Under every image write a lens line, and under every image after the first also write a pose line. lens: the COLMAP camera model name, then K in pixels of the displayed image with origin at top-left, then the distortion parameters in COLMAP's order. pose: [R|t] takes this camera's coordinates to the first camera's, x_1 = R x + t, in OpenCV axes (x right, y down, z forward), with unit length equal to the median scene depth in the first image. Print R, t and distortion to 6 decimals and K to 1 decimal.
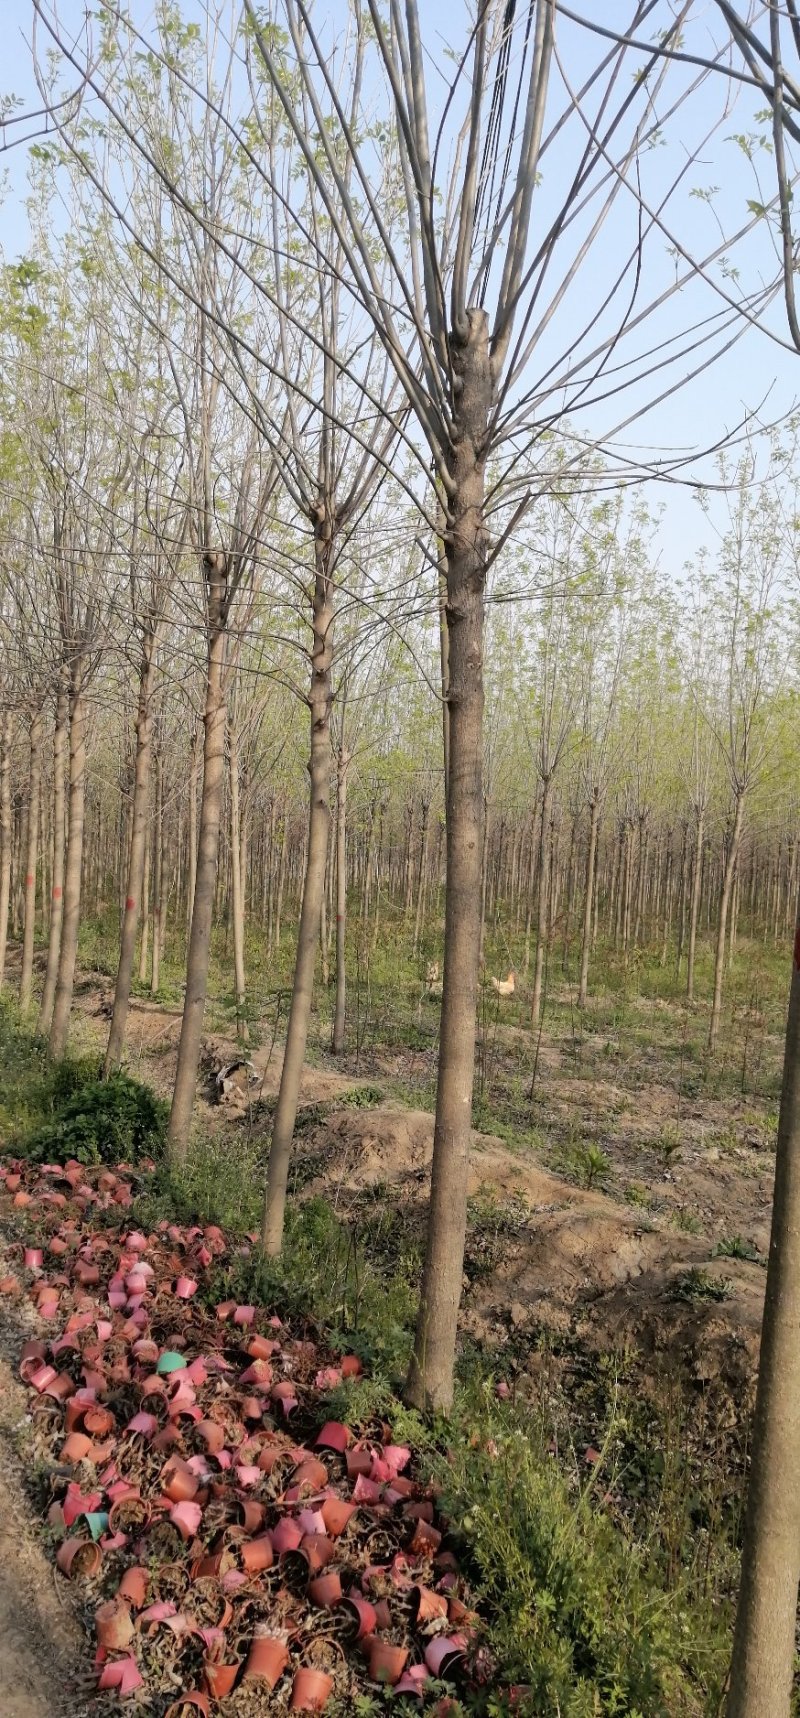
lens RADIAL K [[1323.7, 0, 400.0], [0, 1323.7, 859.0], [0, 0, 1]] dist [-0.006855, -0.002478]
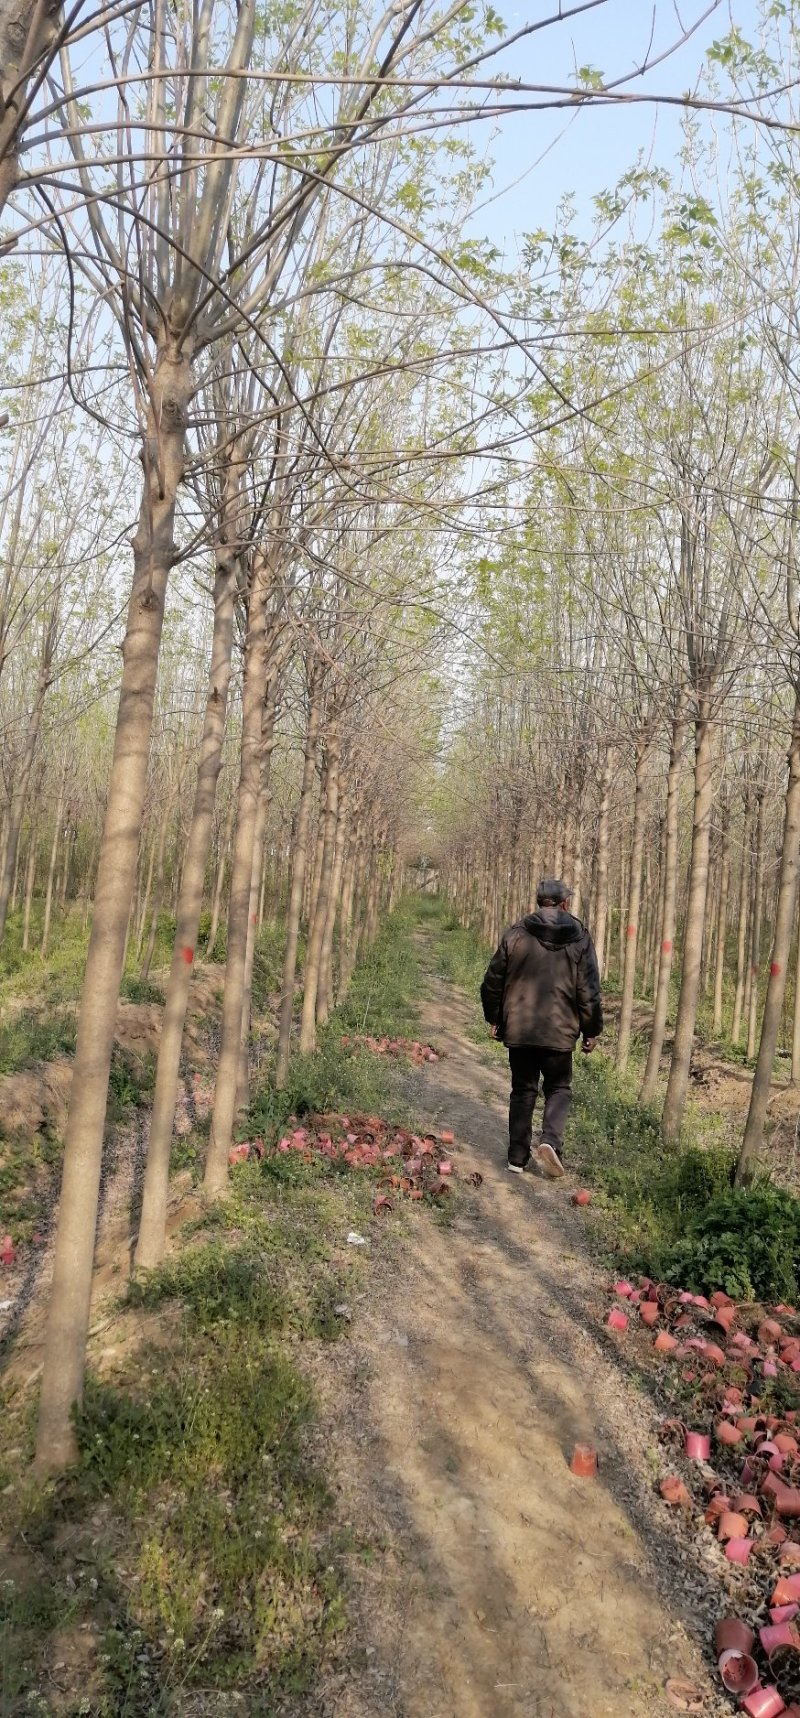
lens RADIAL K [[1323.7, 0, 400.0], [0, 1323.7, 859.0], [0, 0, 1]] dist [-0.006855, -0.002478]
pose [[0.914105, 0.021070, -0.404930, -0.105678], [-0.035402, 0.998983, -0.027936, -0.004745], [0.403929, 0.039872, 0.913921, 0.179714]]
